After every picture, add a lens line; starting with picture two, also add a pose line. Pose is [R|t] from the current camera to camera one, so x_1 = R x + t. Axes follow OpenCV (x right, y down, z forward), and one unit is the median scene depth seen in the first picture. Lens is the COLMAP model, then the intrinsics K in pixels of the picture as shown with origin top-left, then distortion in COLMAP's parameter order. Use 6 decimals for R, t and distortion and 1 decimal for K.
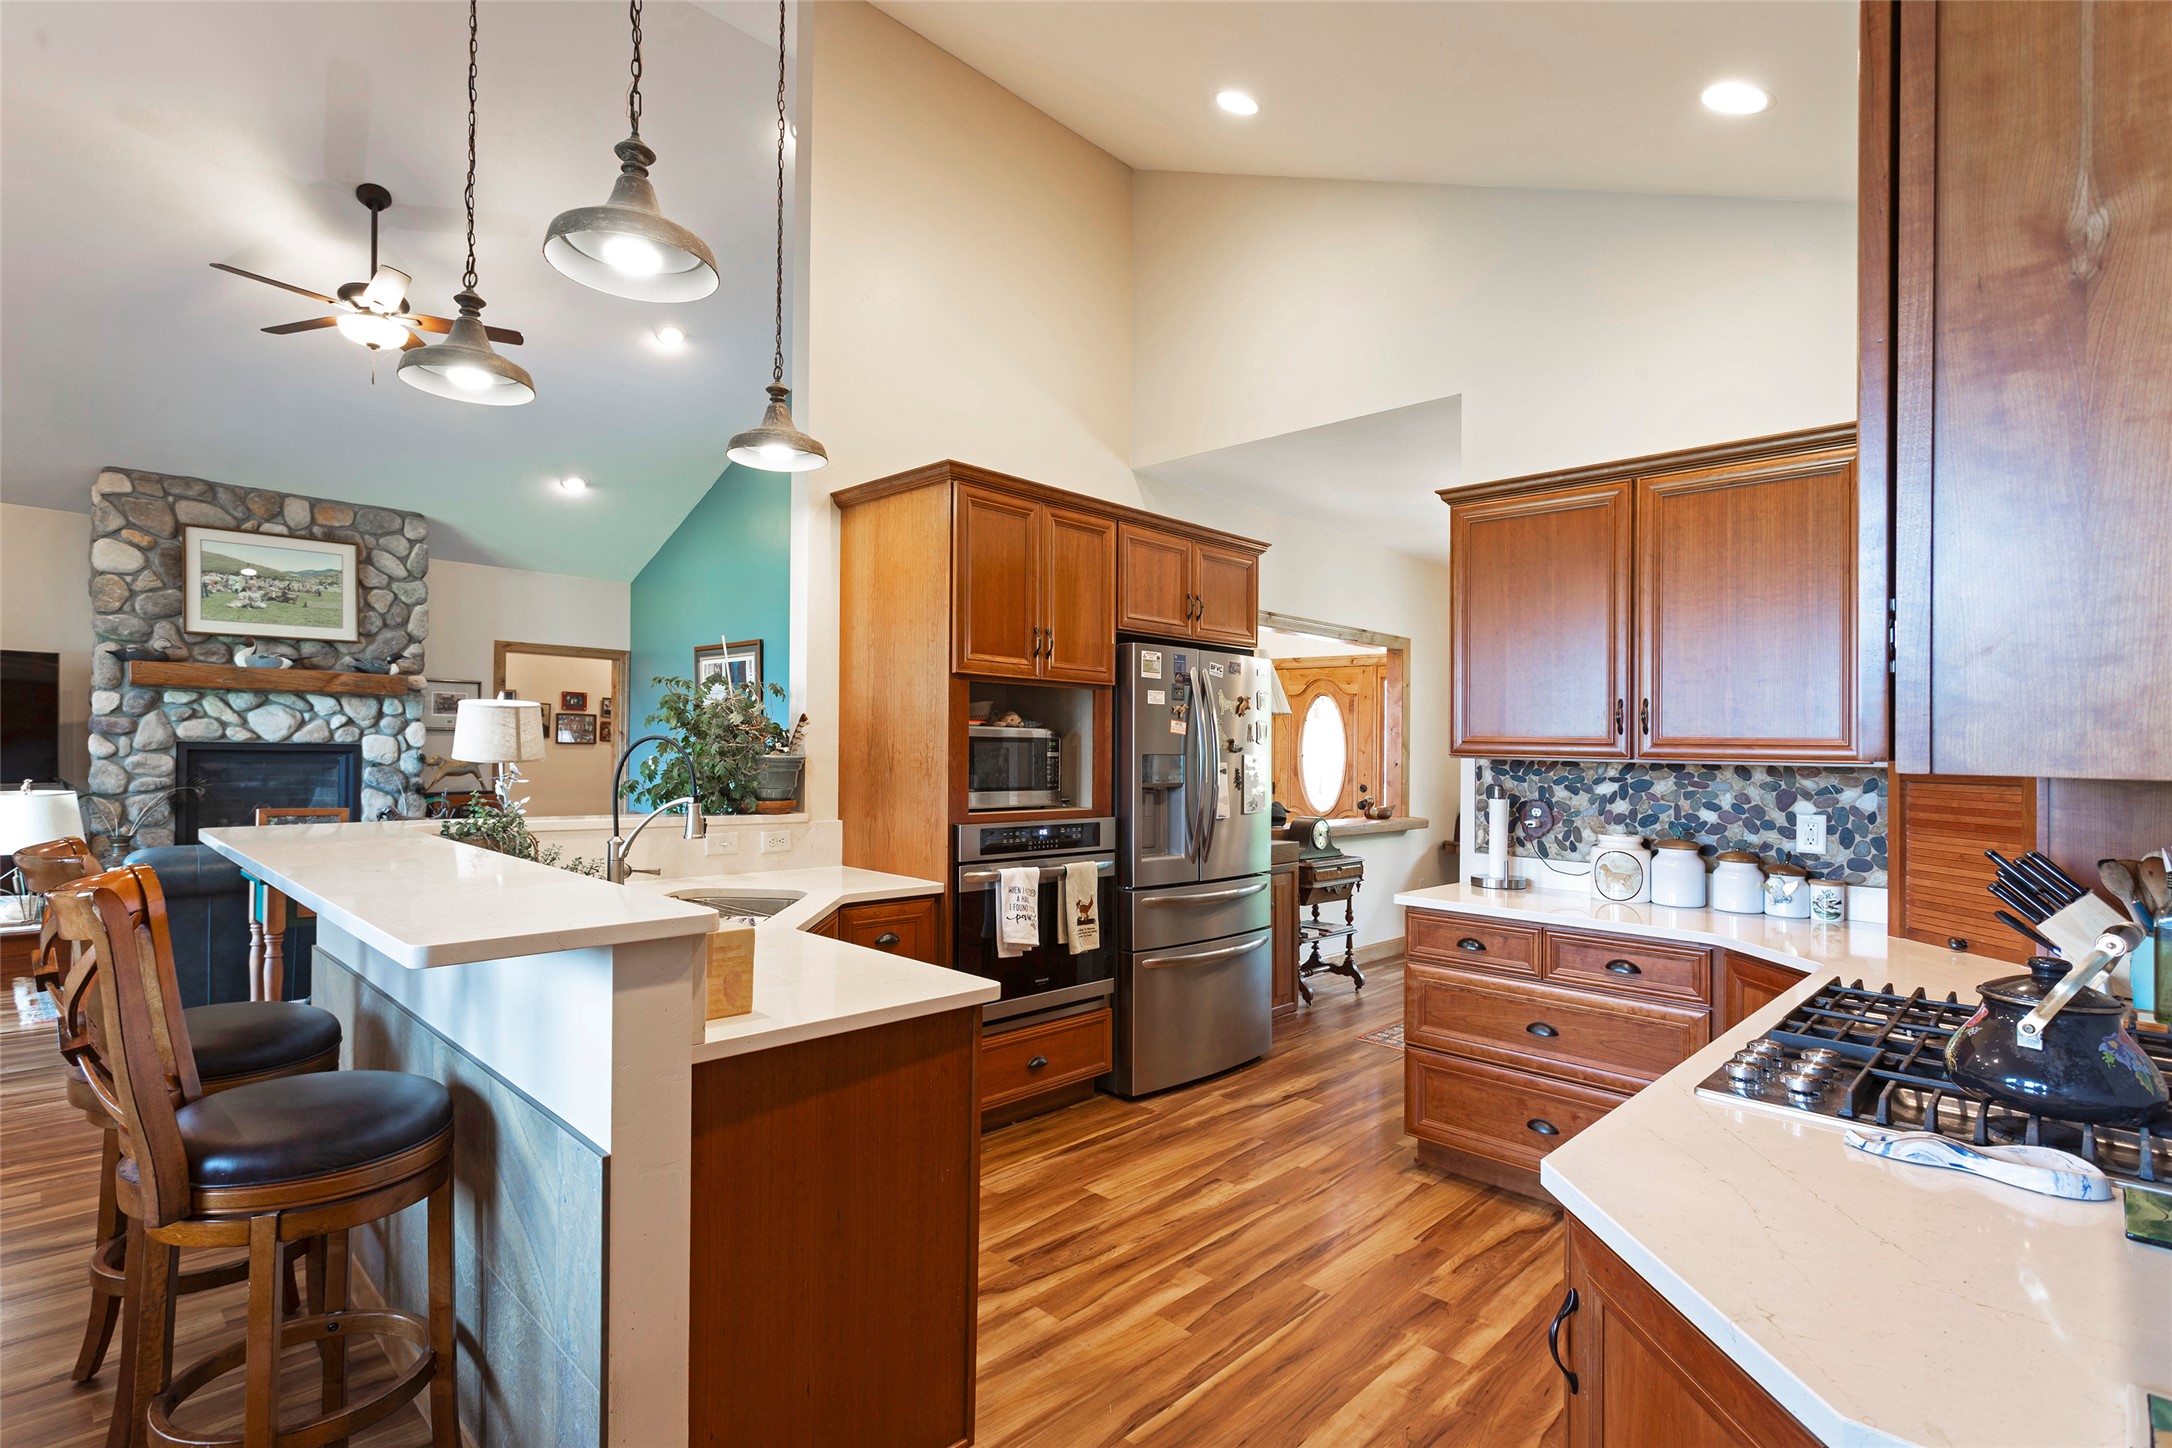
lens RADIAL K [[1042.2, 0, 1086.5], [0, 1042.2, 747.9], [0, 0, 1]] dist [-0.003017, -0.000832]
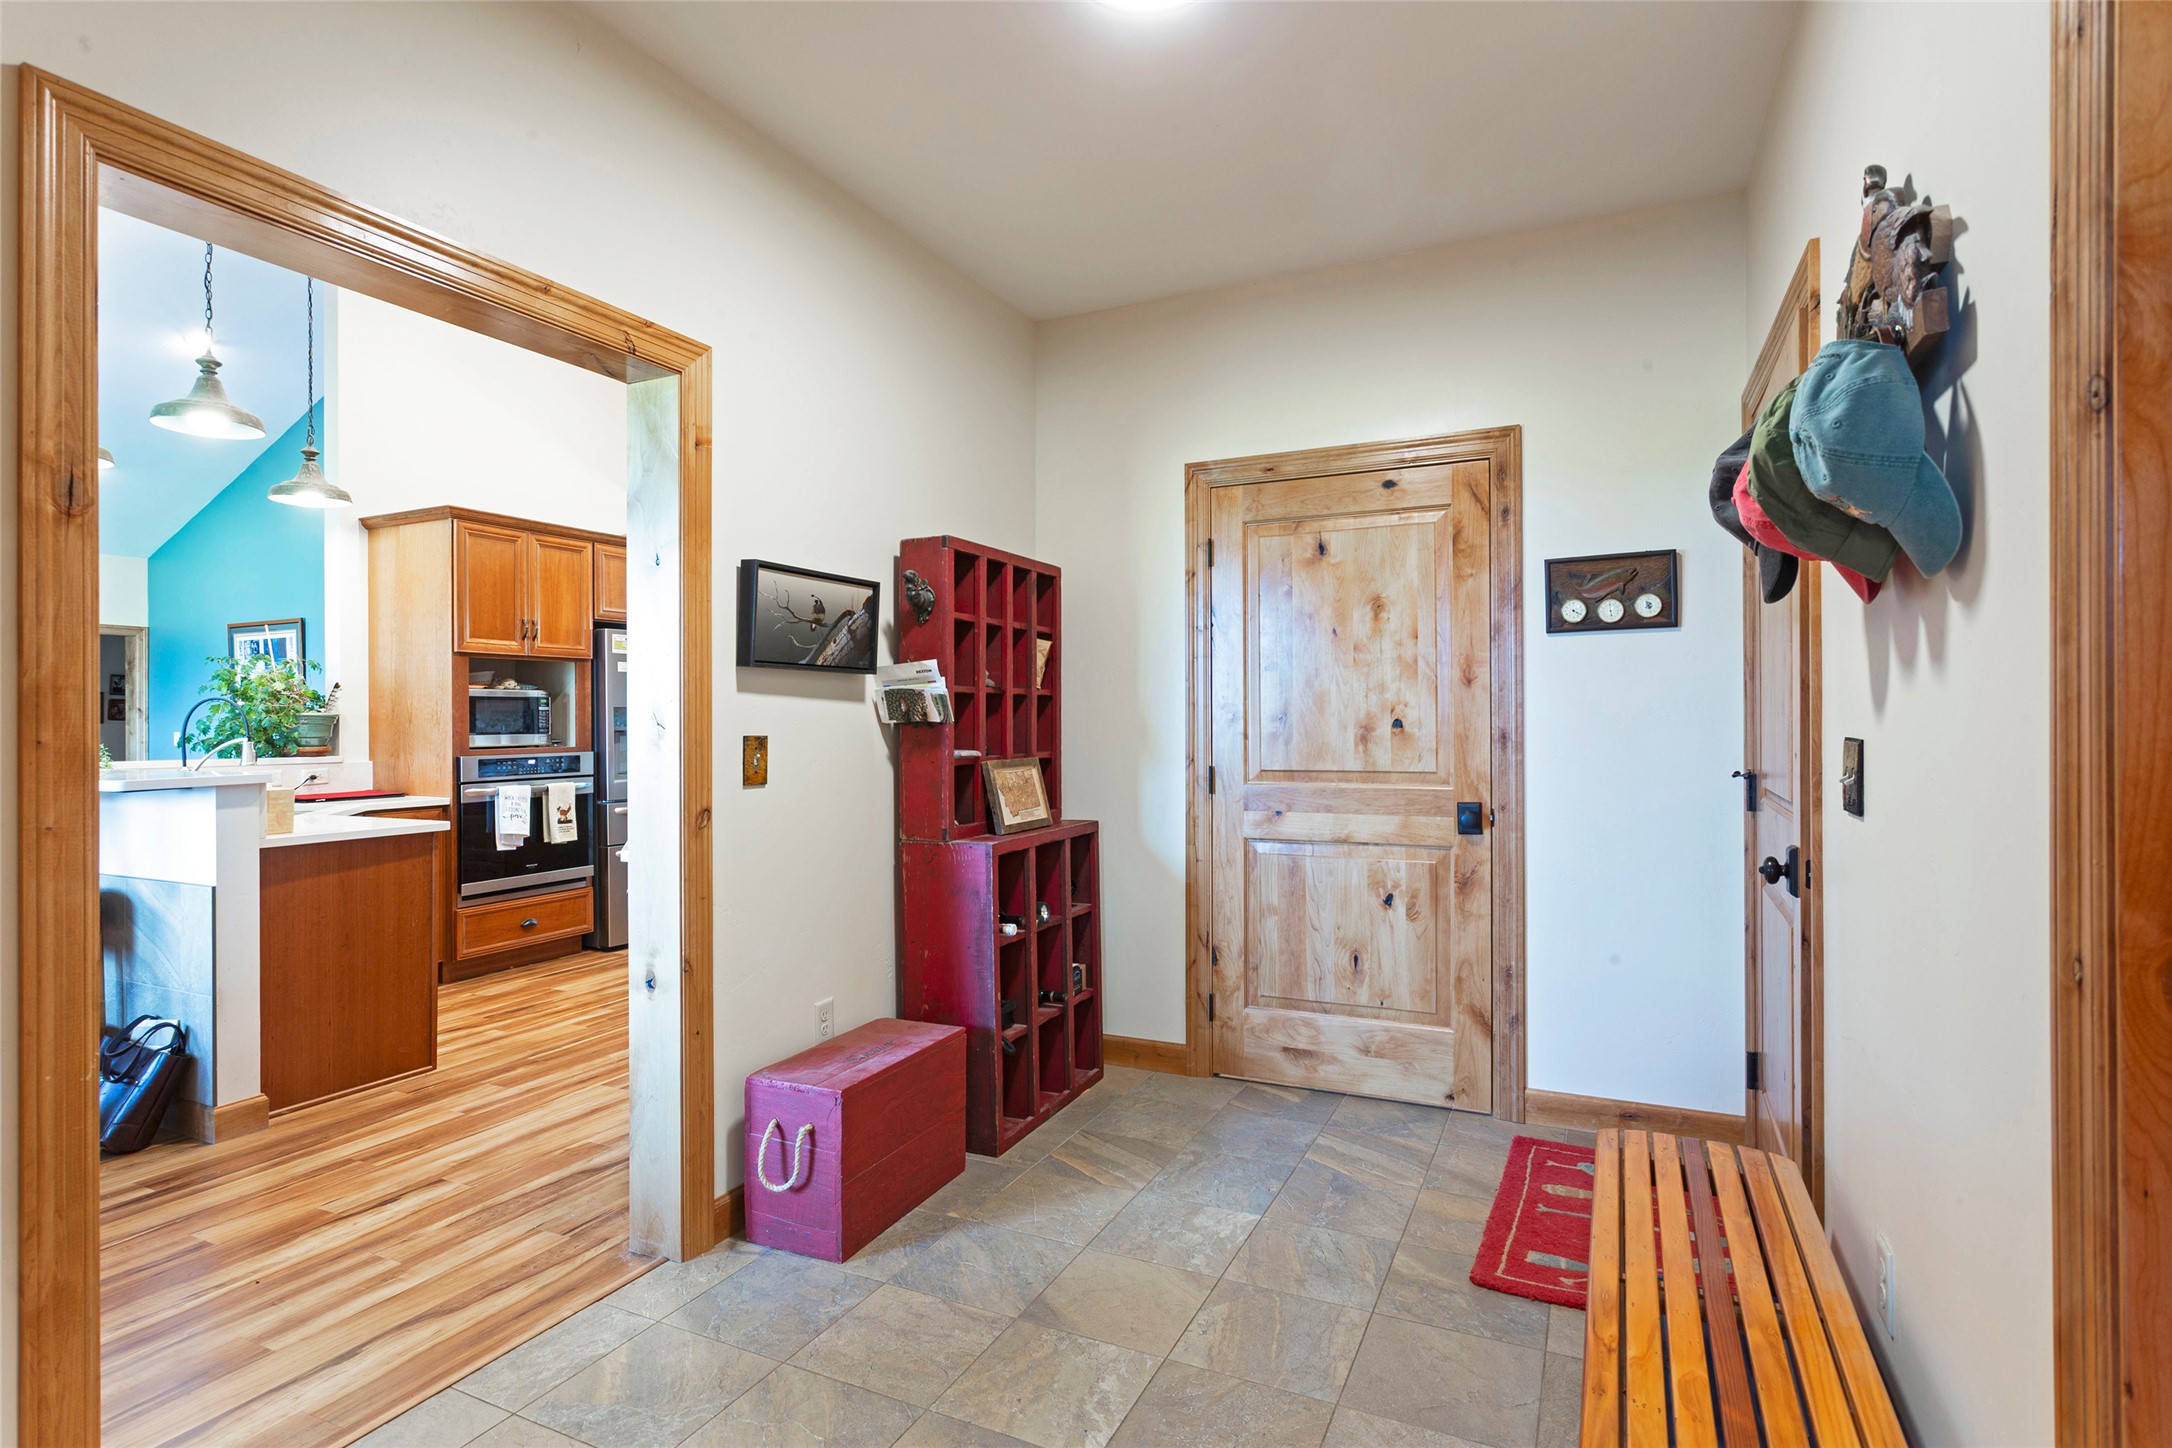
lens RADIAL K [[1104.0, 0, 1081.0], [0, 1104.0, 704.0], [0, 0, 1]] dist [0.000479, 0.001257]
pose [[0.953040, -0.022007, 0.302044, 0.224850], [0.026379, 0.999598, -0.010403, 0.037100], [-0.301694, 0.017882, 0.953237, -0.687109]]
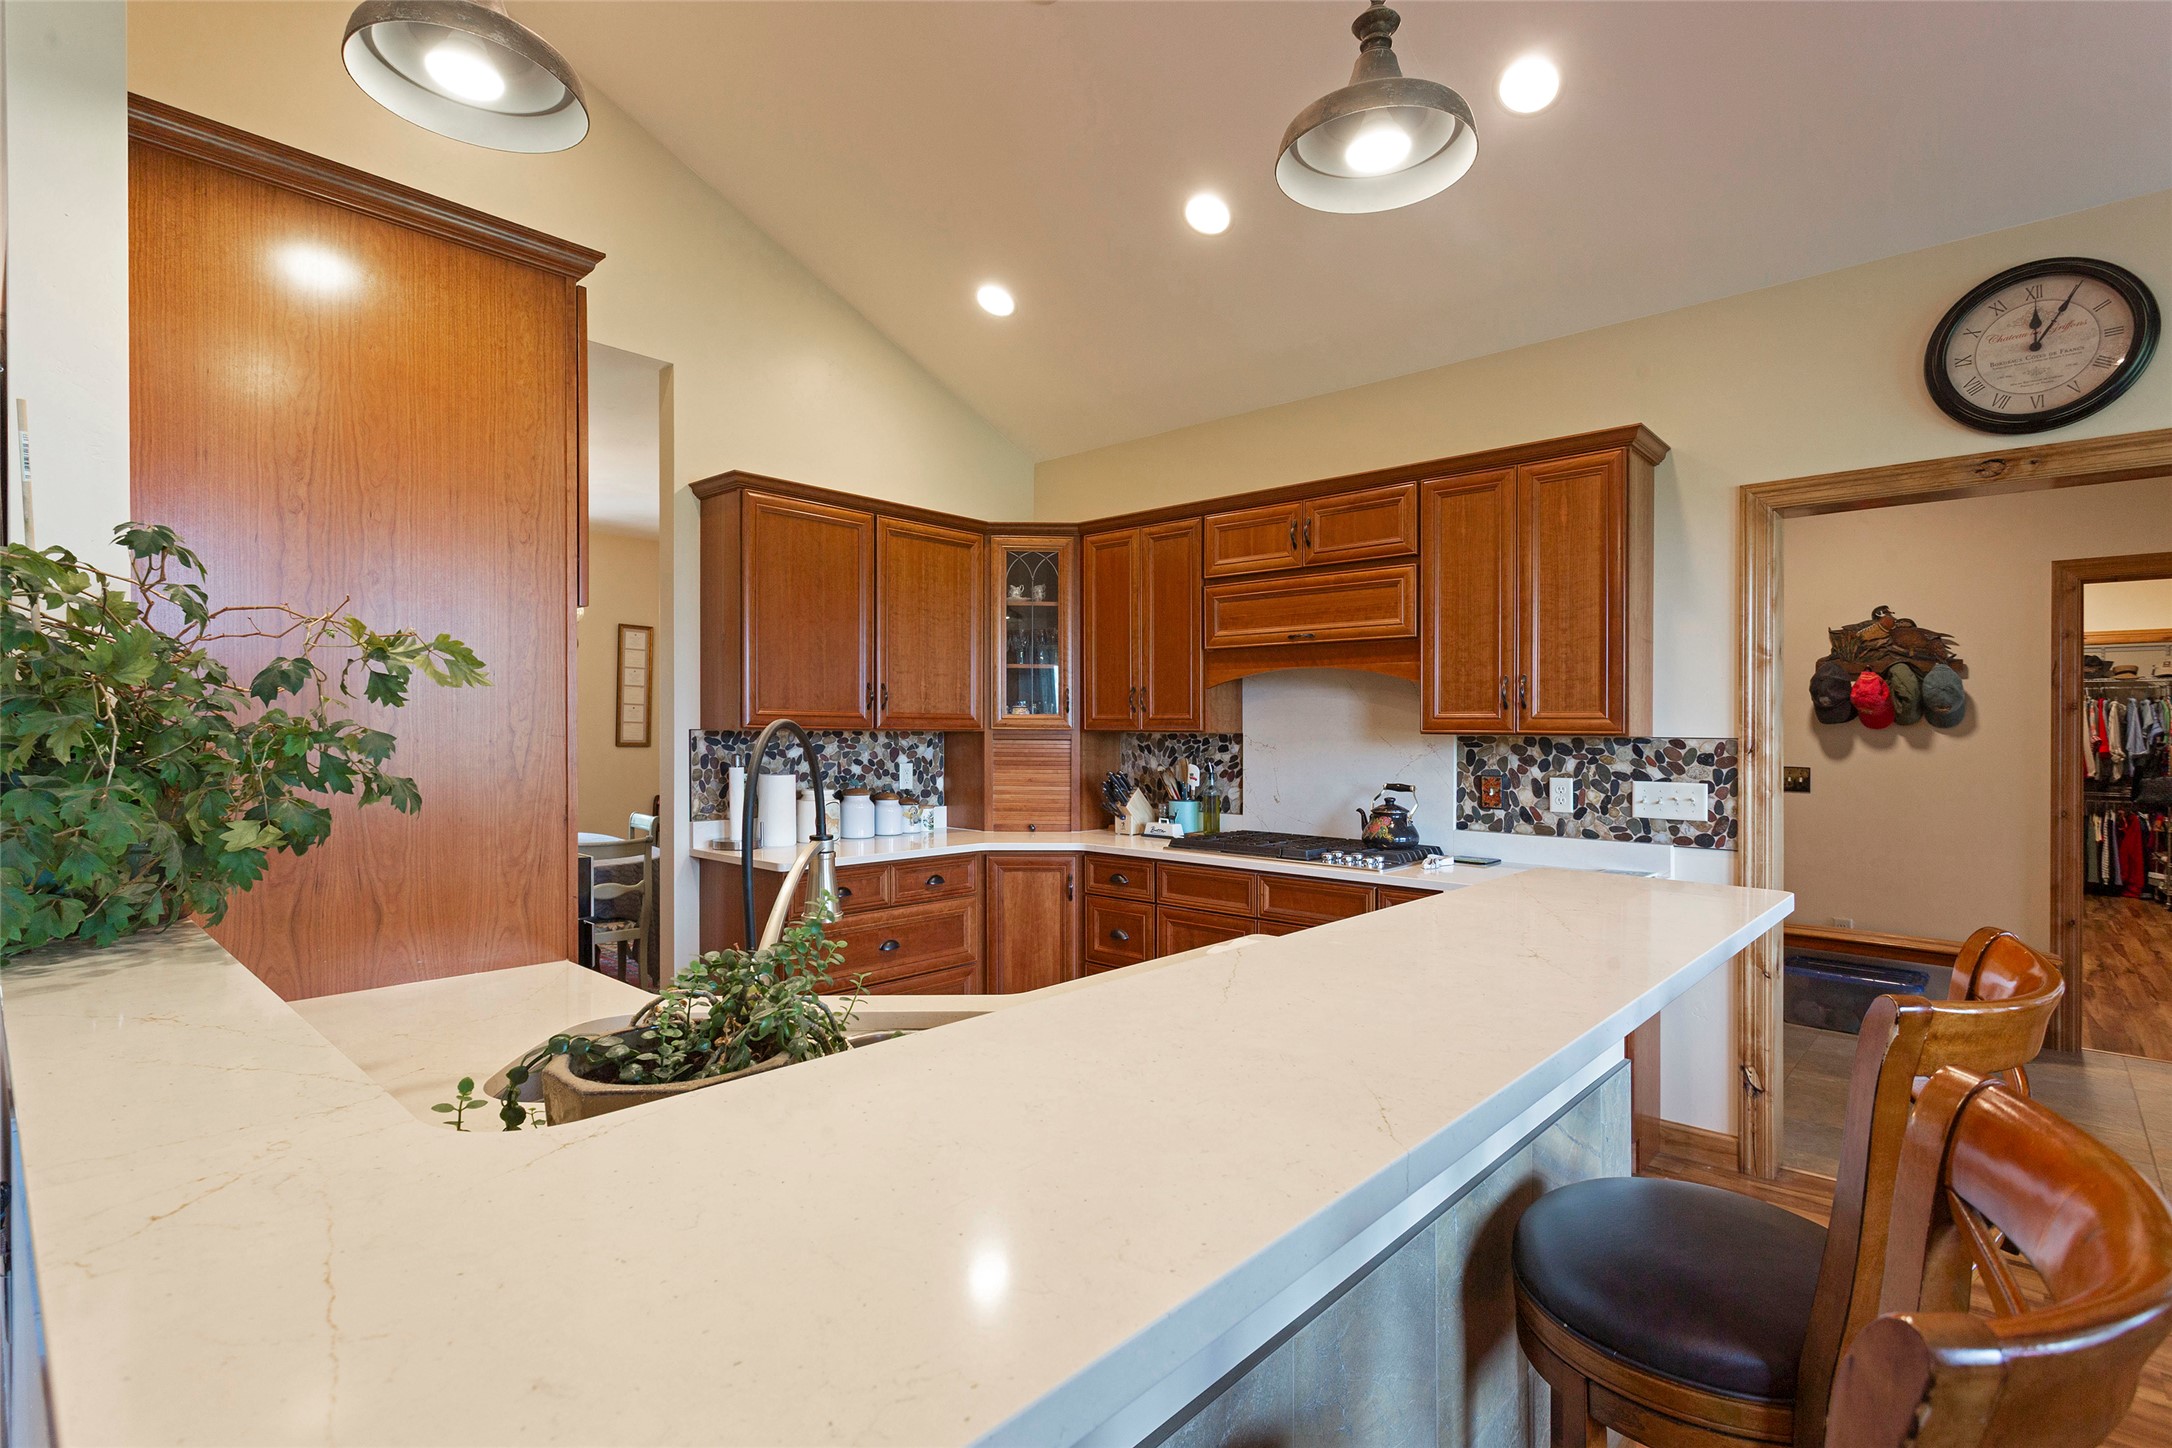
lens RADIAL K [[937.9, 0, 1155.5], [0, 937.9, 727.5], [0, 0, 1]] dist [0.000410, 0.000300]
pose [[-0.015388, -0.017395, 0.999730, -0.626609], [-0.007564, 0.999822, 0.017280, -0.012858], [-0.999853, -0.007296, -0.015517, 0.629011]]
